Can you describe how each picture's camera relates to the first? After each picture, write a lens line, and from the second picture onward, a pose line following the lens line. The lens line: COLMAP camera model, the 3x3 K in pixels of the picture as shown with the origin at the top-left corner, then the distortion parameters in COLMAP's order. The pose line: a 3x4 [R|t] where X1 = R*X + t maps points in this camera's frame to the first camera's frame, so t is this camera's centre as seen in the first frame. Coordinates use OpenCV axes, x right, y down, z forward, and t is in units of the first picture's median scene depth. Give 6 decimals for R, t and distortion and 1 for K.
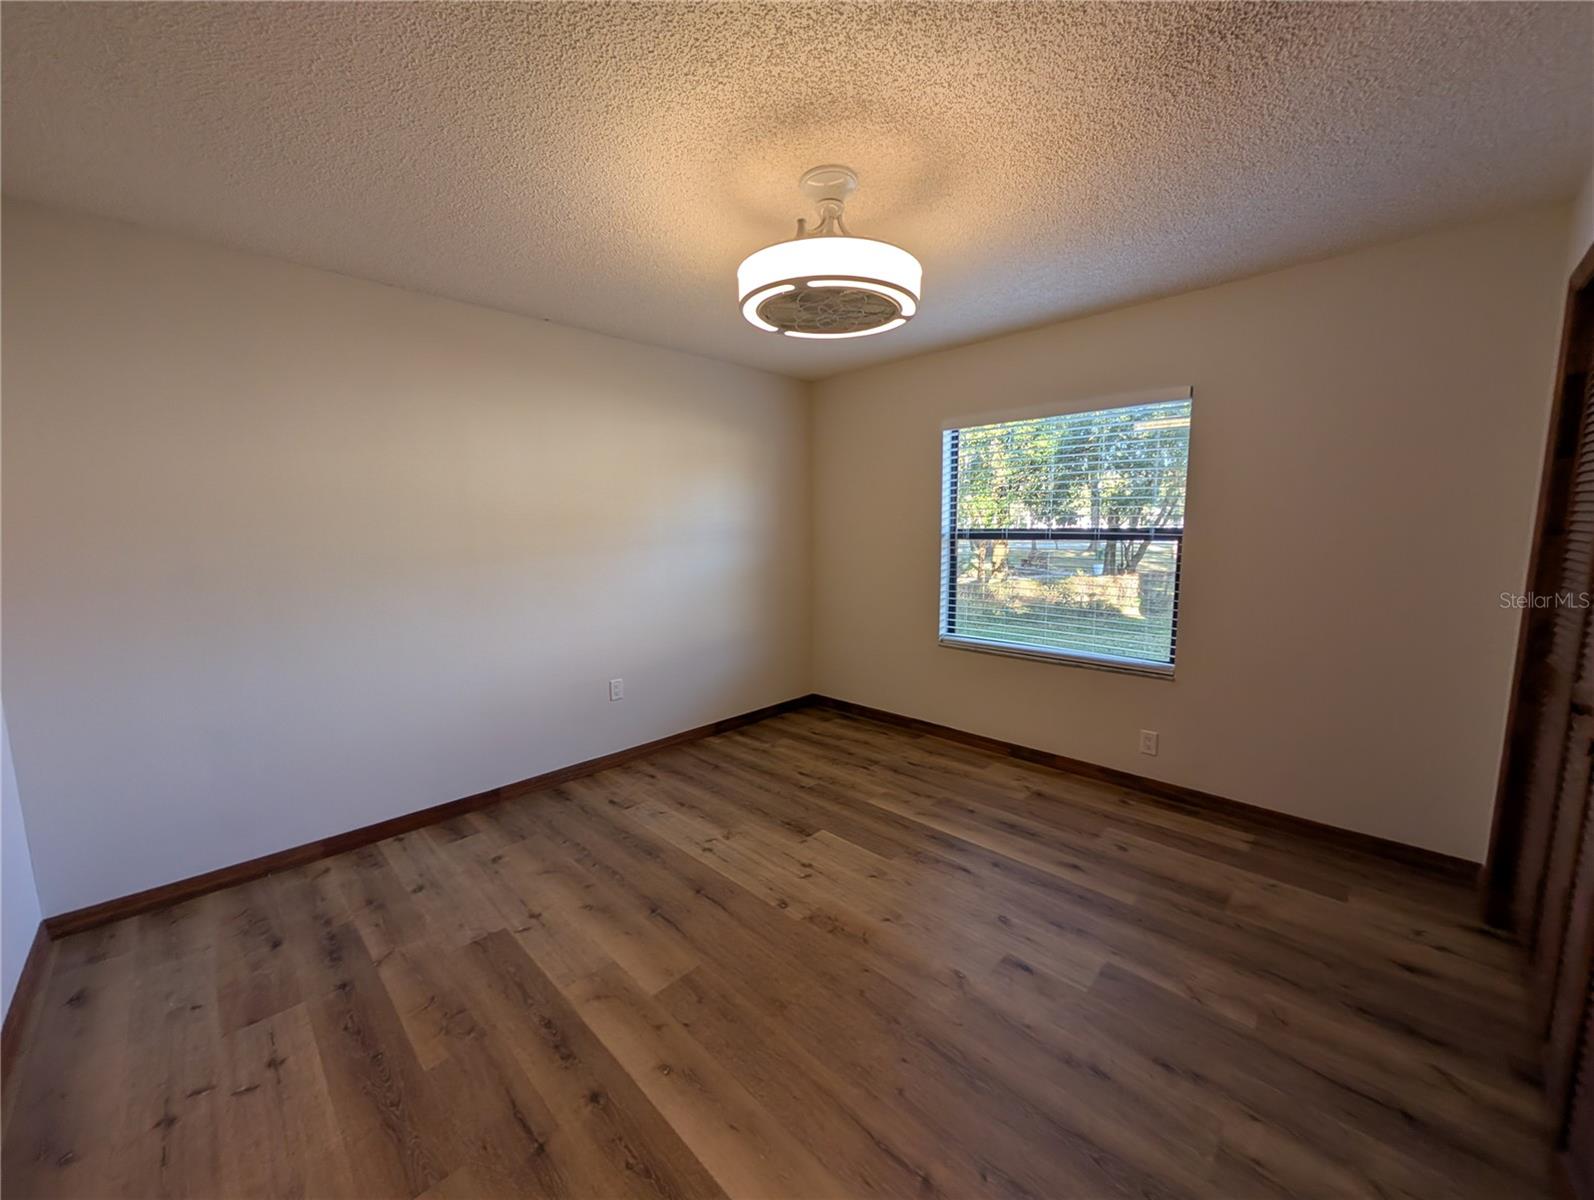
lens RADIAL K [[605.9, 0, 794.2], [0, 605.9, 599.1], [0, 0, 1]] dist [-0.001259, 0.000414]
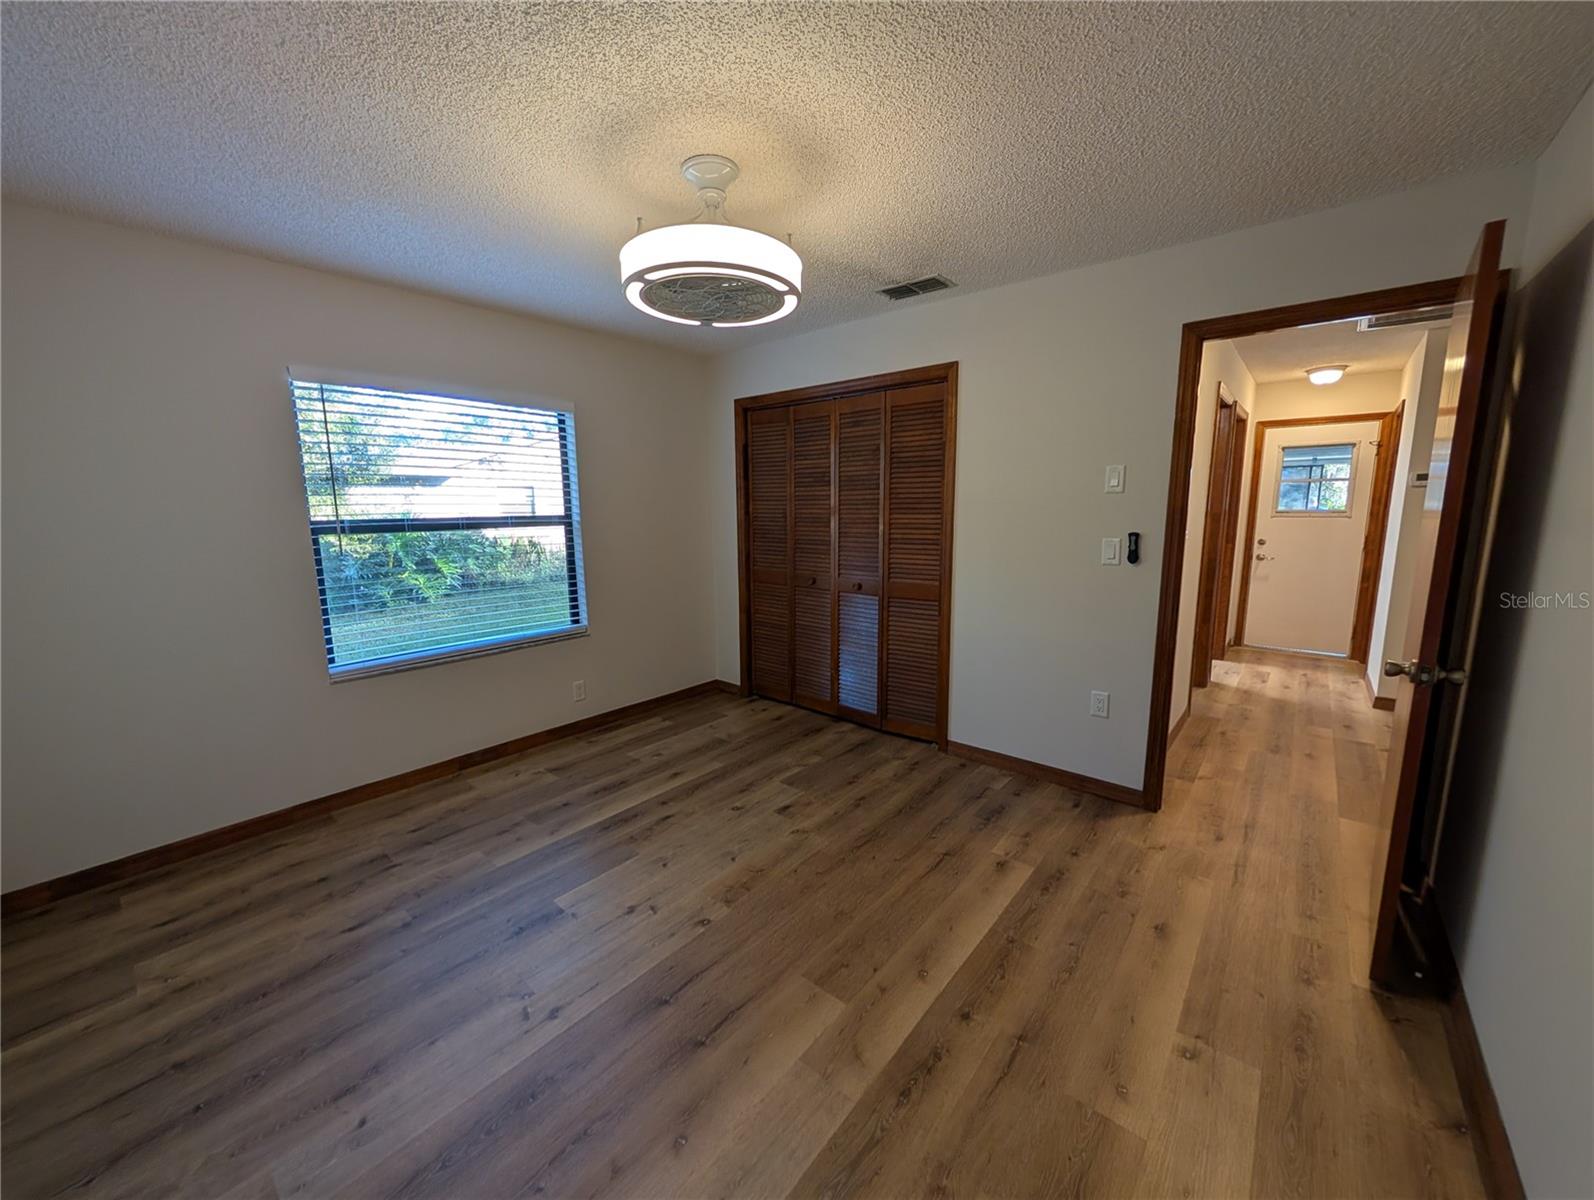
lens RADIAL K [[605.9, 0, 794.7], [0, 605.9, 601.7], [0, 0, 1]] dist [-0.001259, 0.000414]
pose [[-0.075058, -0.148363, 0.986080, -0.718830], [0.133404, 0.978487, 0.157375, -0.085062], [-0.988215, 0.143360, -0.053651, 0.696337]]
